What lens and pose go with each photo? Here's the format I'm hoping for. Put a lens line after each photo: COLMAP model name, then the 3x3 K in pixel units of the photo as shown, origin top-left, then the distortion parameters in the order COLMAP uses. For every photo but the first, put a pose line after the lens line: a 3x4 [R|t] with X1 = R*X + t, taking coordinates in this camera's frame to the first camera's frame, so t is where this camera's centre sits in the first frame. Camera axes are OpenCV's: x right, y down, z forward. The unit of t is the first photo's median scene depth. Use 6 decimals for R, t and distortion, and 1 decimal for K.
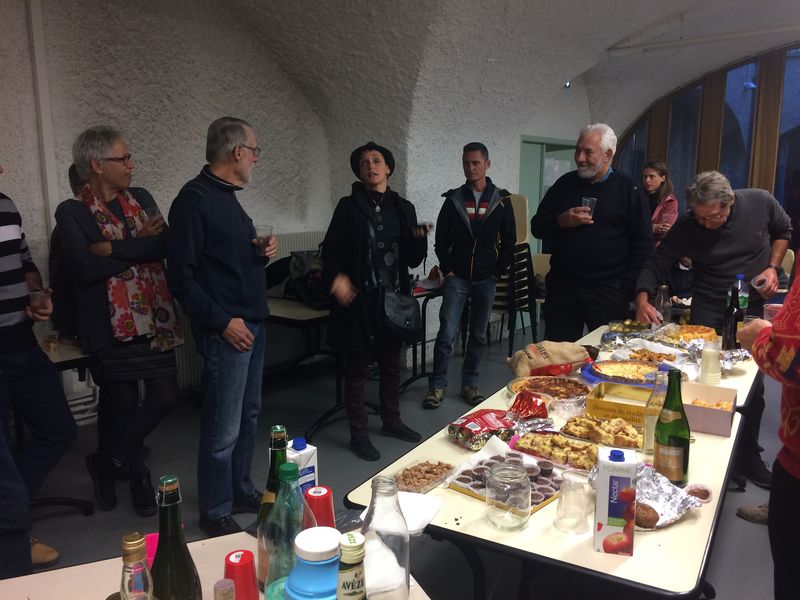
lens RADIAL K [[683.0, 0, 399.7], [0, 683.0, 302.1], [0, 0, 1]] dist [0.076862, -0.094227]
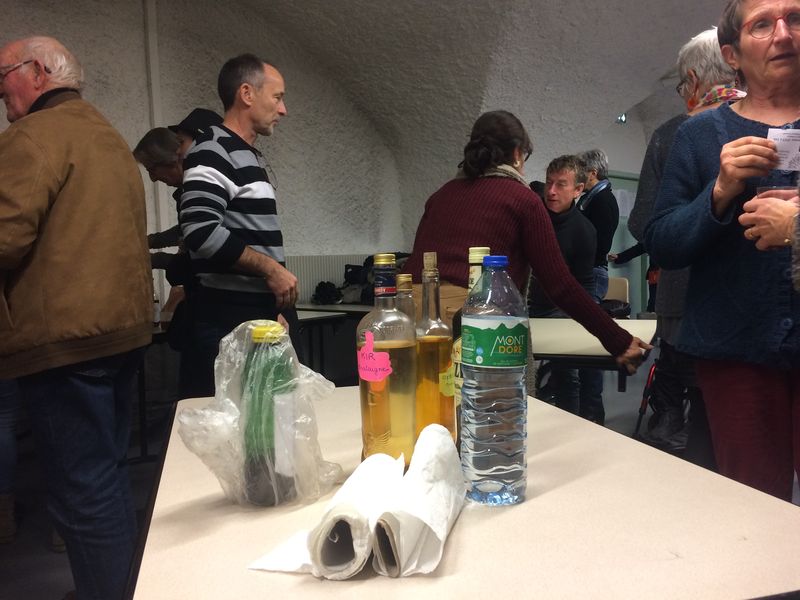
lens RADIAL K [[683.0, 0, 399.7], [0, 683.0, 300.8], [0, 0, 1]] dist [0.076862, -0.094227]
pose [[0.995990, -0.021243, -0.086907, -0.015095], [0.011527, 0.993775, -0.110810, 0.102649], [0.088720, 0.109364, 0.990034, -0.058960]]
